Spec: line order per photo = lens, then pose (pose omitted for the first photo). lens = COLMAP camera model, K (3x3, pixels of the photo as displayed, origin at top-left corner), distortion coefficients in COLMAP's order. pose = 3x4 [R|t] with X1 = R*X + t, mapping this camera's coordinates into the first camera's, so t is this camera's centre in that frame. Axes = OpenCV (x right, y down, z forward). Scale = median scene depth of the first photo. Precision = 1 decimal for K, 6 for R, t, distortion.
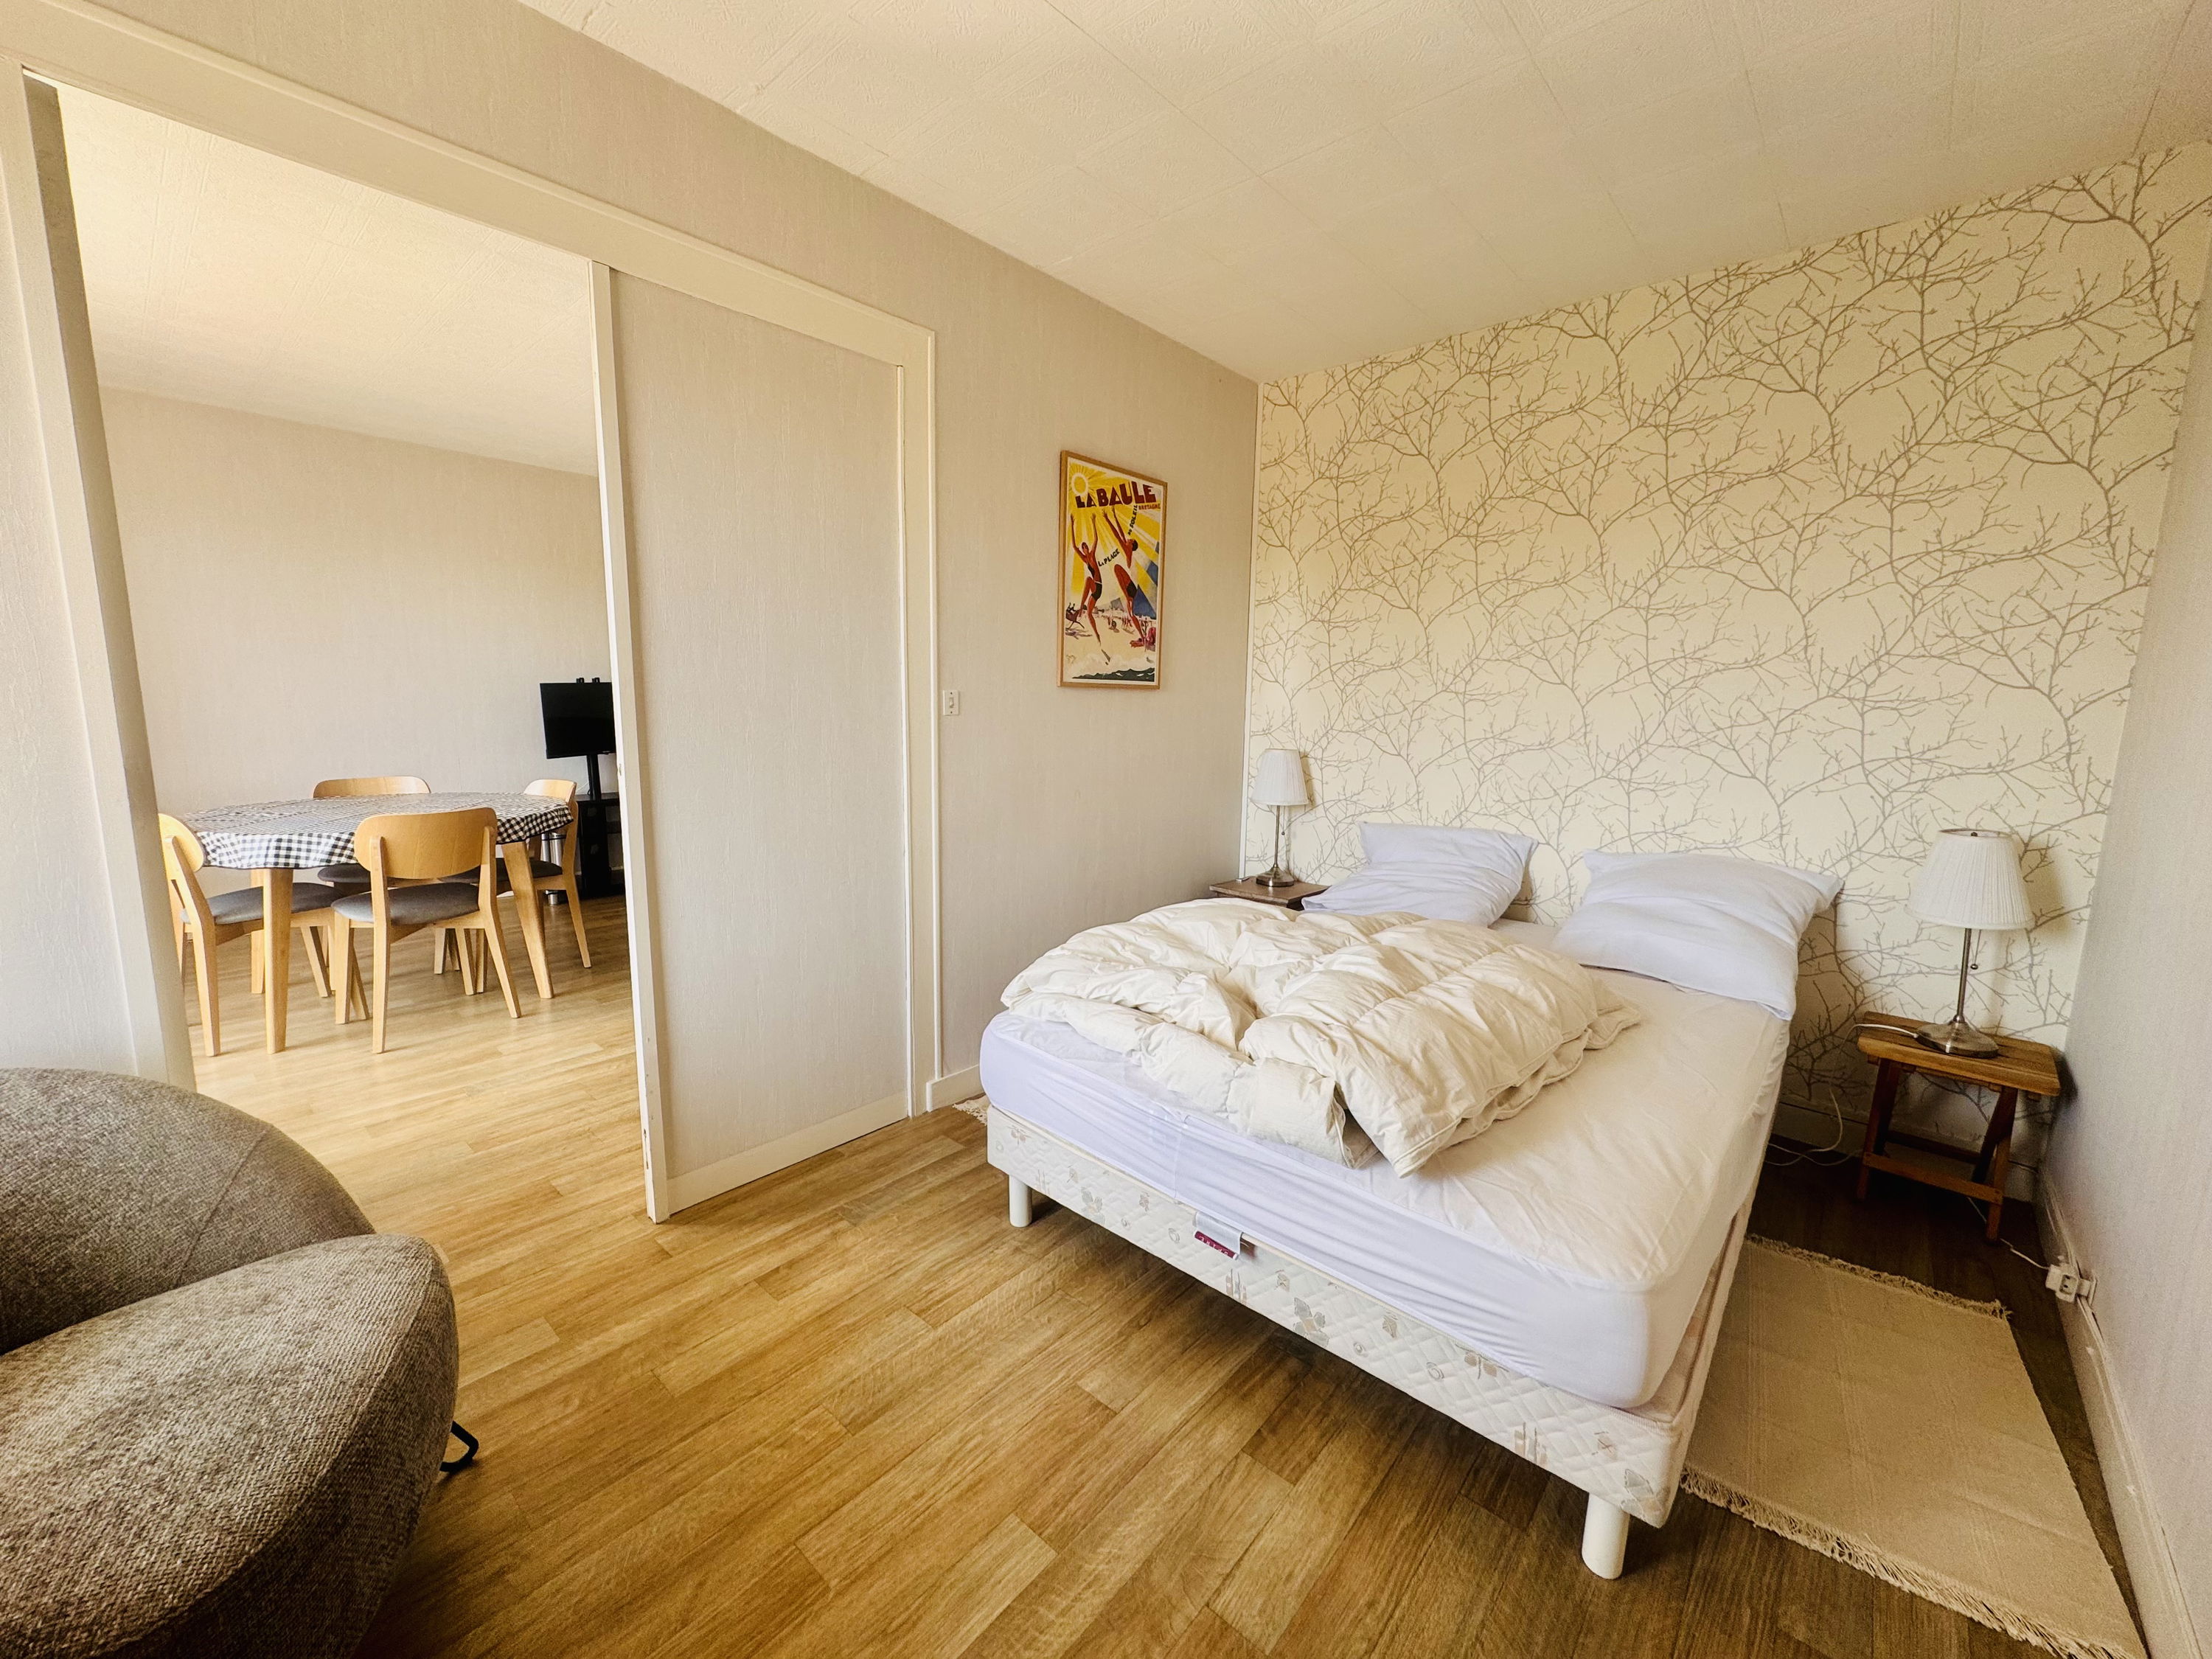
lens RADIAL K [[884.0, 0, 1106.0], [0, 884.0, 829.5], [0, 0, 1]] dist [-0.000667, -0.000183]
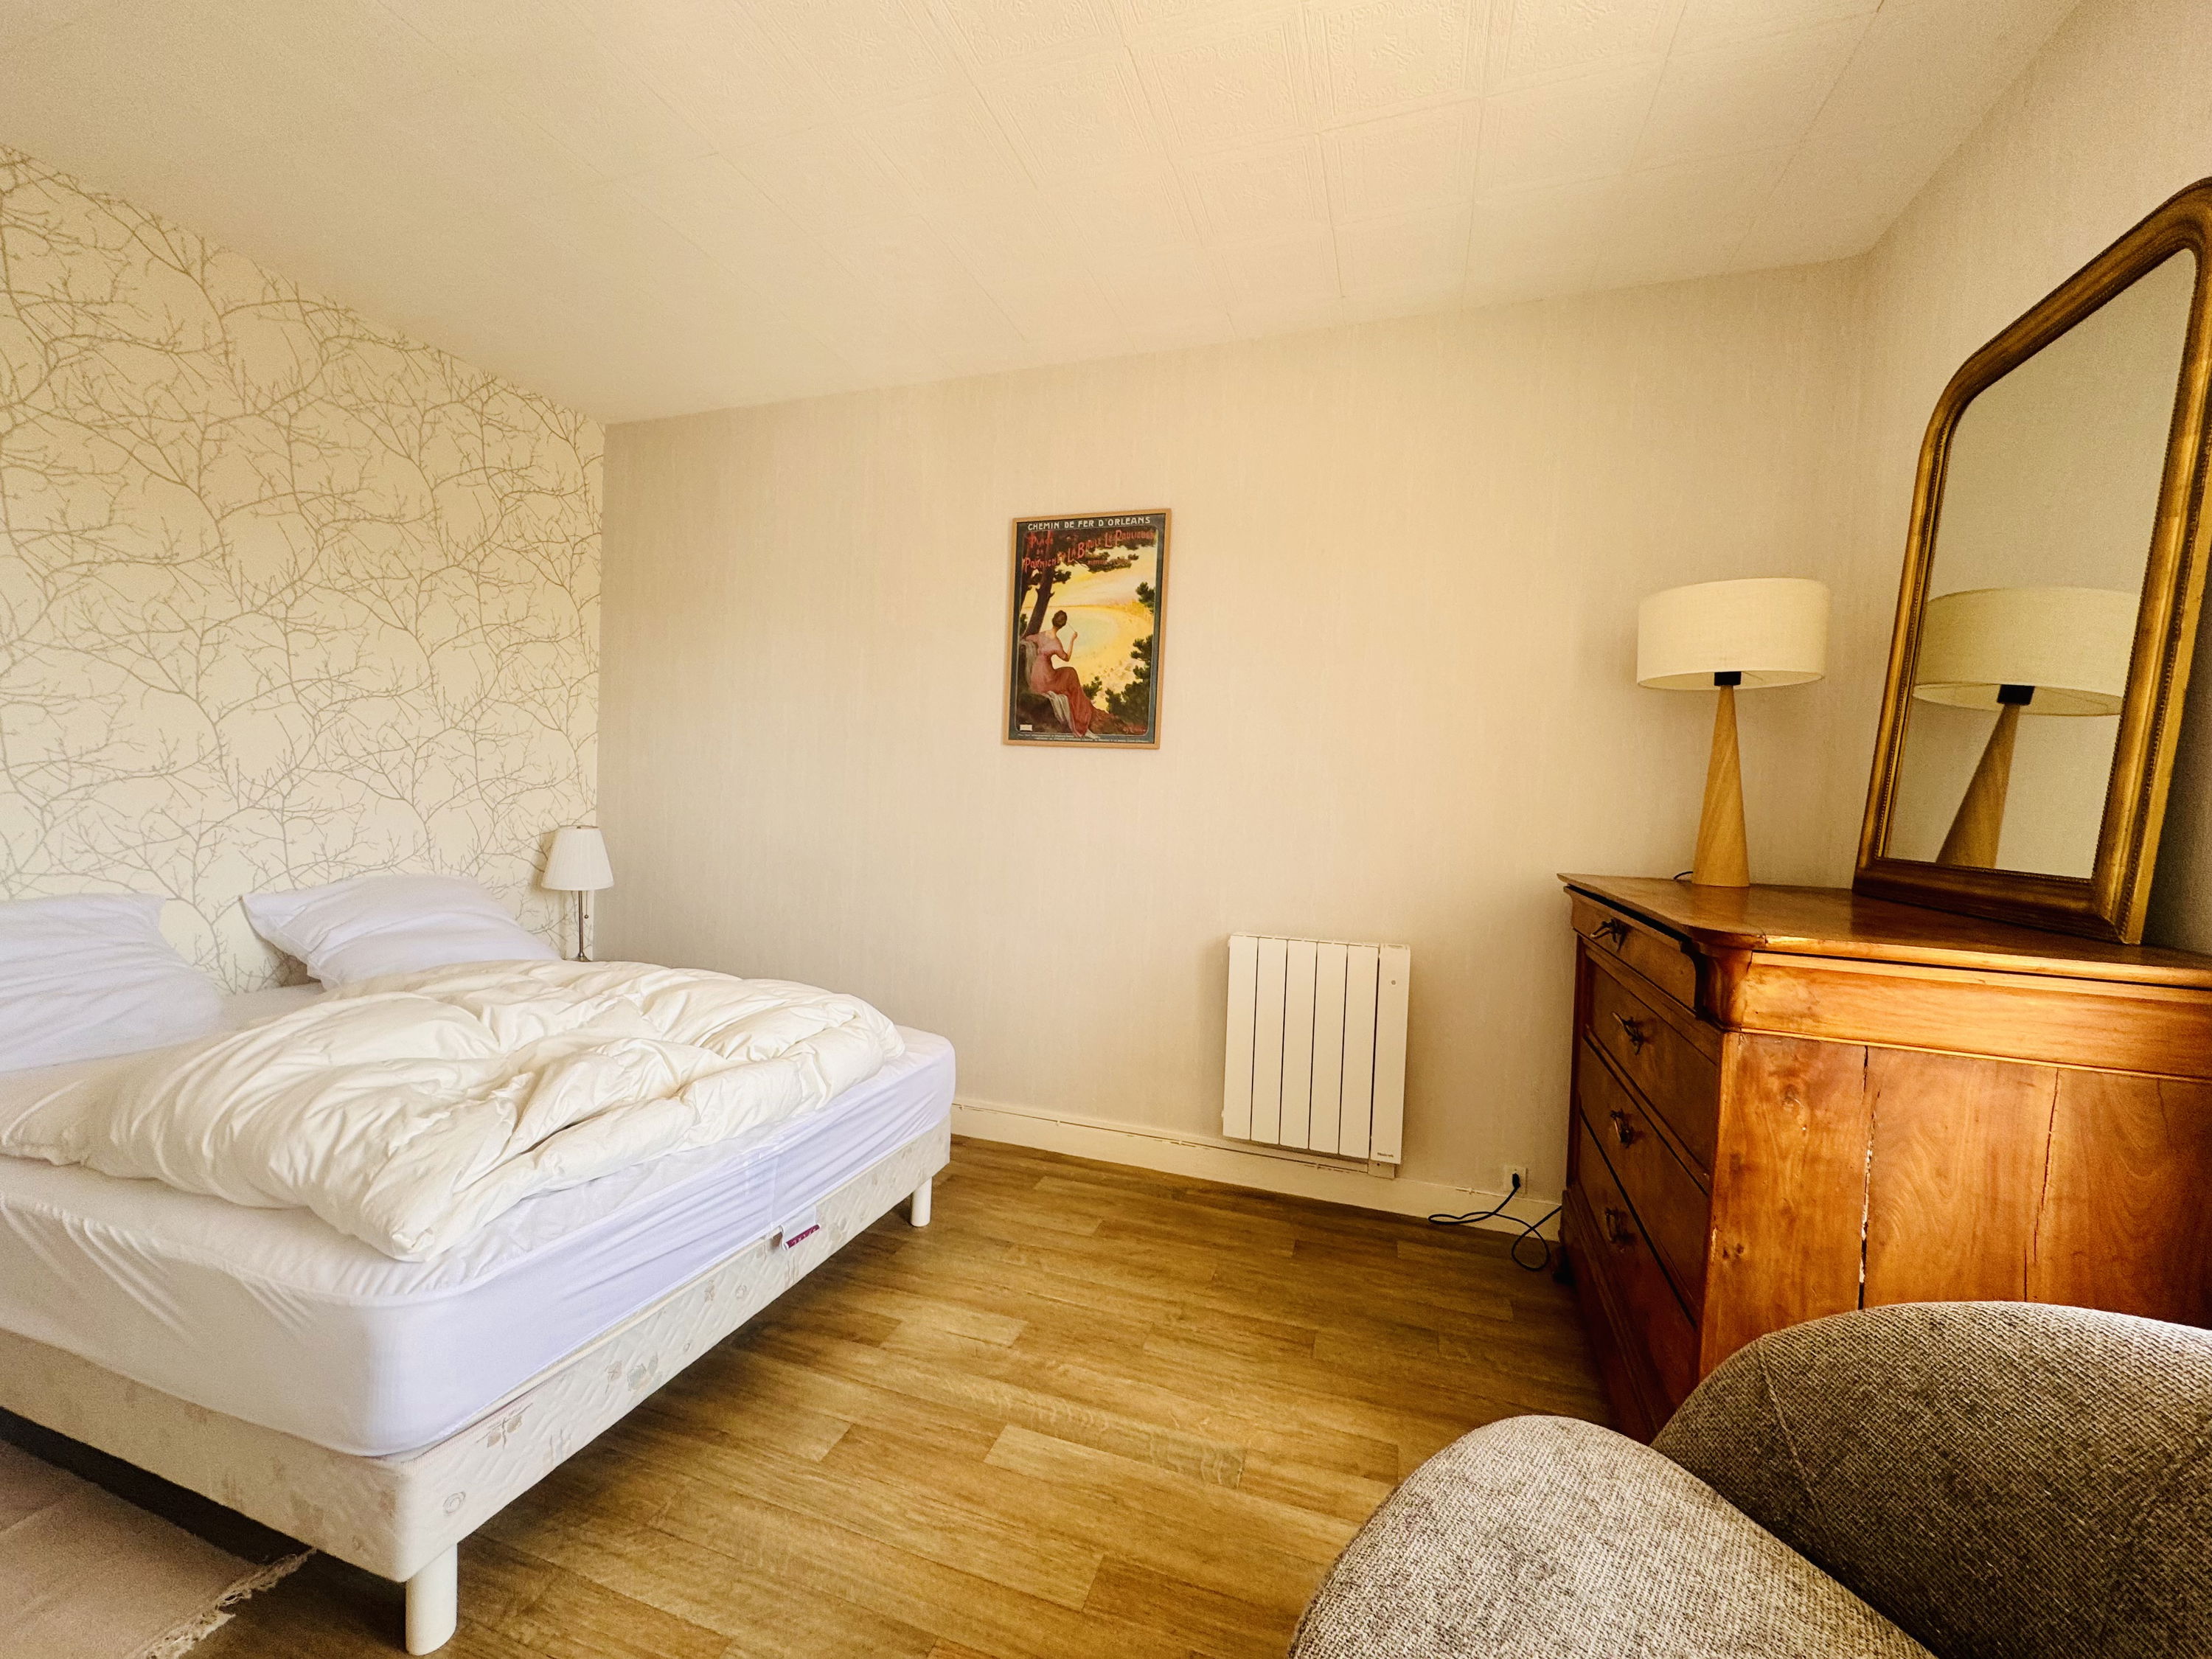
lens RADIAL K [[880.5, 0, 1108.5], [0, 880.5, 829.4], [0, 0, 1]] dist [-0.000319, 0.000085]
pose [[-0.388684, -0.065671, 0.919028, -0.952140], [0.094940, 0.989293, 0.110845, -0.094727], [-0.916467, 0.130336, -0.378287, 0.992212]]
